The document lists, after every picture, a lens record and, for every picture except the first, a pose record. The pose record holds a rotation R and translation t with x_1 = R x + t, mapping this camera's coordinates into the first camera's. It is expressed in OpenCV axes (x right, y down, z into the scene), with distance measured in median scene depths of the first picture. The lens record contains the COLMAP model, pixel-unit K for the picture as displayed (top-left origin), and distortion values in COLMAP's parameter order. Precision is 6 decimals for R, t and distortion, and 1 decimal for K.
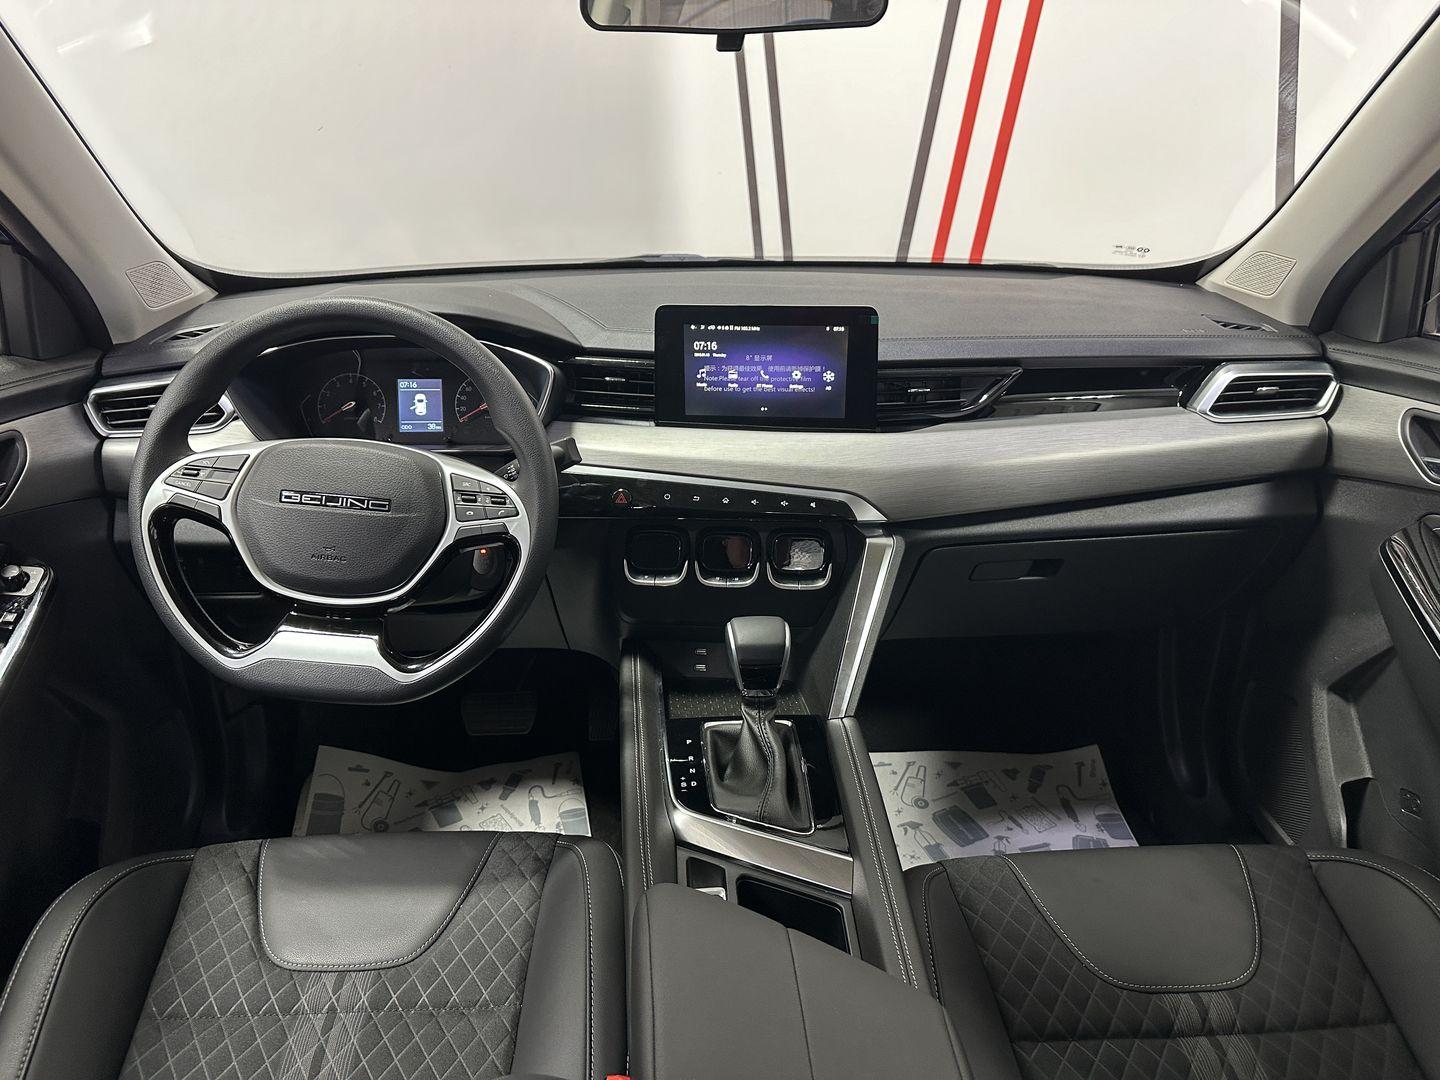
lens RADIAL K [[1023.2, 0, 711.1], [0, 1023.2, 537.2], [0, 0, 1]] dist [0.218691, -0.404085]
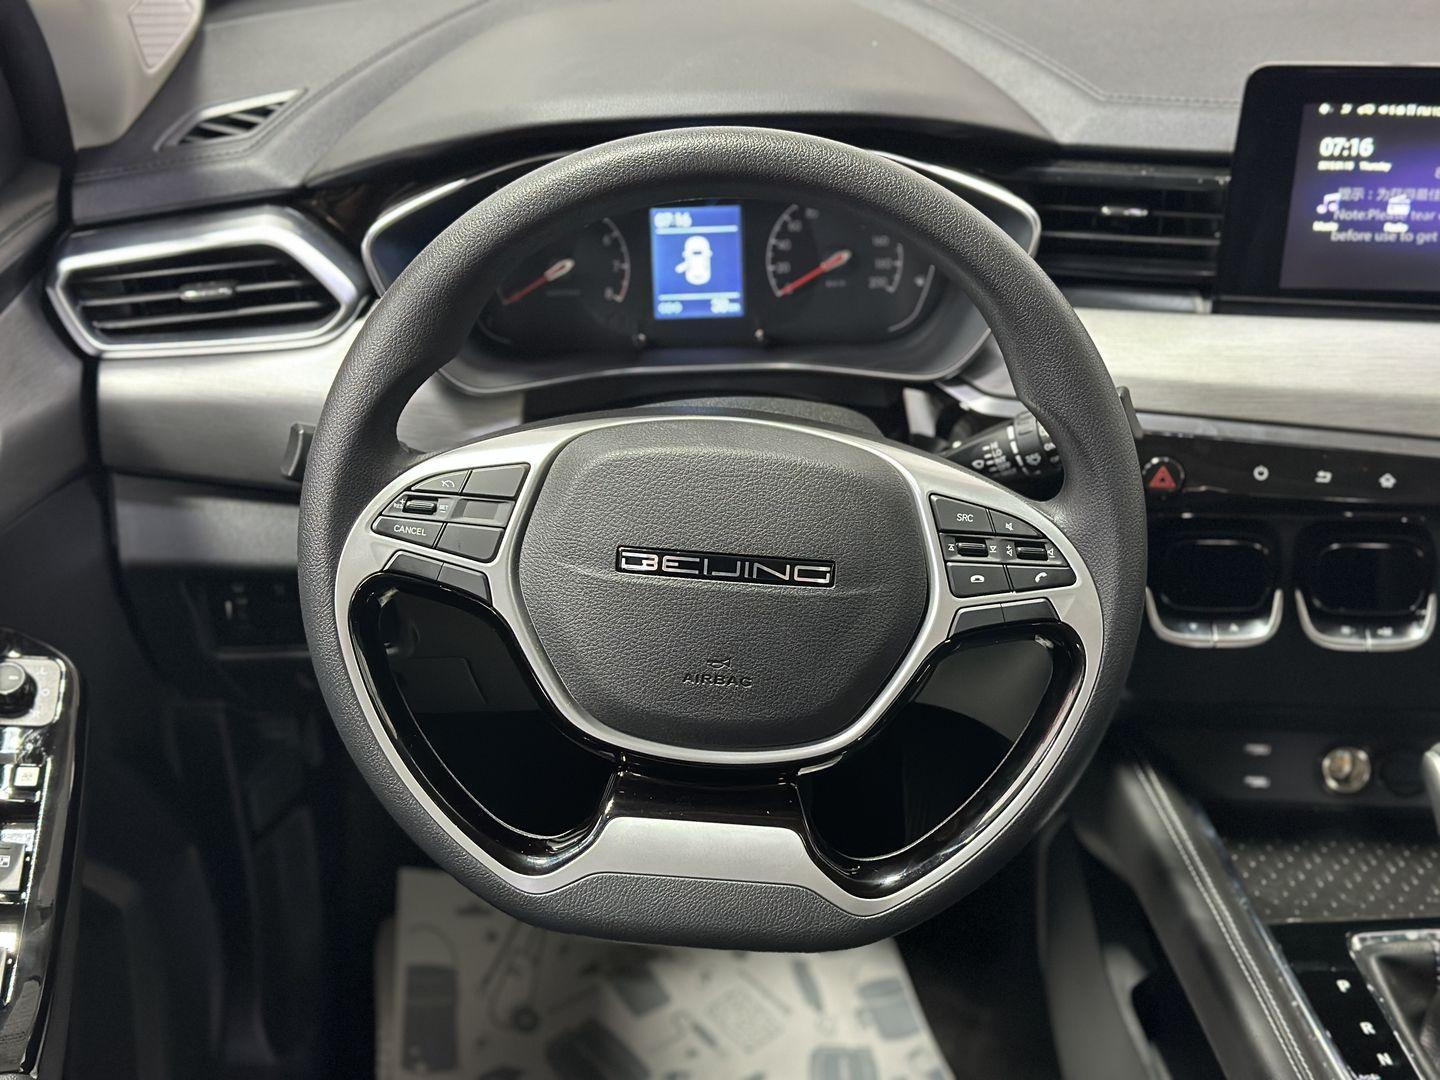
lens RADIAL K [[2031.8, 0, 720.0], [0, 2031.8, 540.0], [0, 0, 1]] dist [0.159267, -0.105050]
pose [[0.999872, -0.013111, 0.009124, -0.301298], [0.011463, 0.986749, 0.161847, -0.164731], [-0.011125, -0.161721, 0.986774, 0.043731]]
